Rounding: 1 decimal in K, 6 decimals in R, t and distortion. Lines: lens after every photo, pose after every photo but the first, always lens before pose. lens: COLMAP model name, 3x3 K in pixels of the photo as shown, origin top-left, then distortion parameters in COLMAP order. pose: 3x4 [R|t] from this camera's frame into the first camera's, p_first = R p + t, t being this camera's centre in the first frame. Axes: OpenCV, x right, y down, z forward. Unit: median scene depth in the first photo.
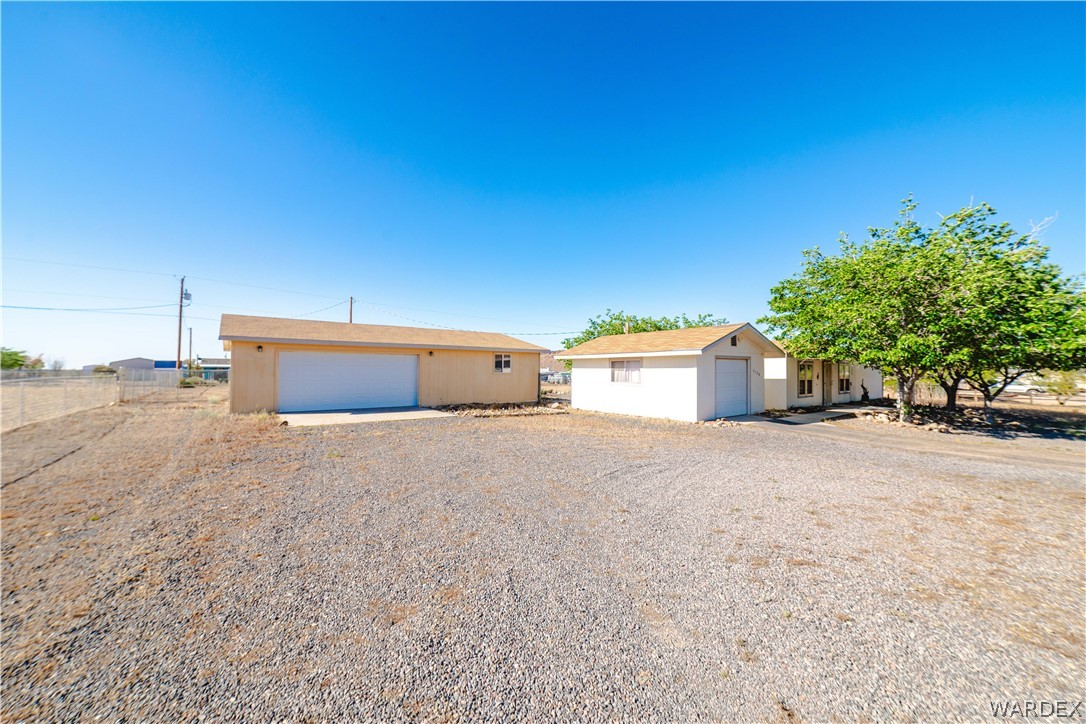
lens RADIAL K [[408.8, 0, 543.0], [0, 408.8, 362.0], [0, 0, 1]] dist [0.000043, -0.000033]
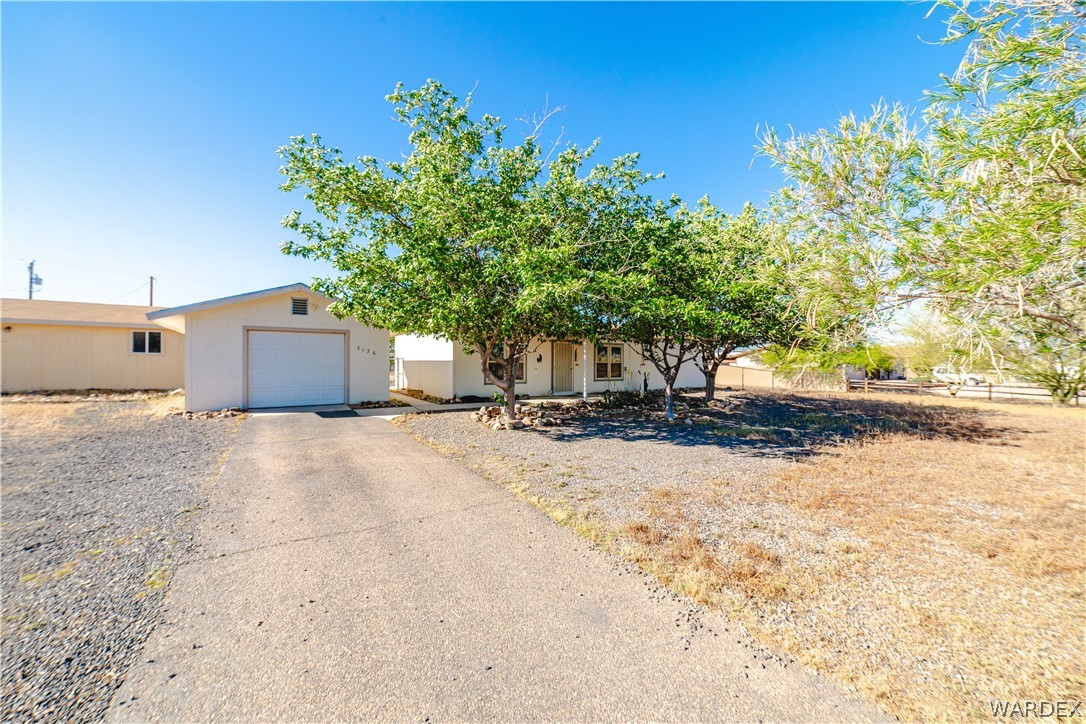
lens RADIAL K [[408.8, 0, 543.0], [0, 408.8, 362.0], [0, 0, 1]] dist [0.000043, -0.000033]
pose [[0.998745, 0.000233, -0.050093, 0.791838], [0.000717, 0.999820, 0.018948, 0.030011], [0.050089, -0.018960, 0.998565, 0.171235]]
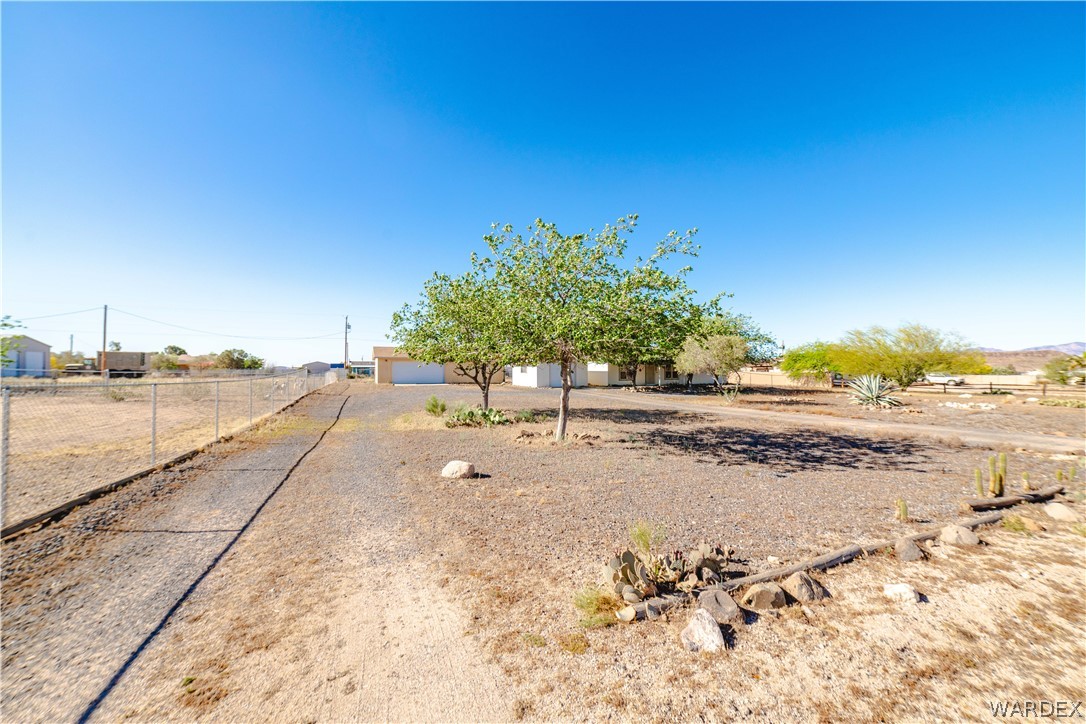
lens RADIAL K [[408.8, 0, 543.0], [0, 408.8, 362.0], [0, 0, 1]] dist [0.000043, -0.000033]
pose [[0.972195, -0.009770, -0.233969, 0.749949], [0.010819, 0.999936, 0.003200, -0.015467], [0.233922, -0.005642, 0.972239, -1.103534]]
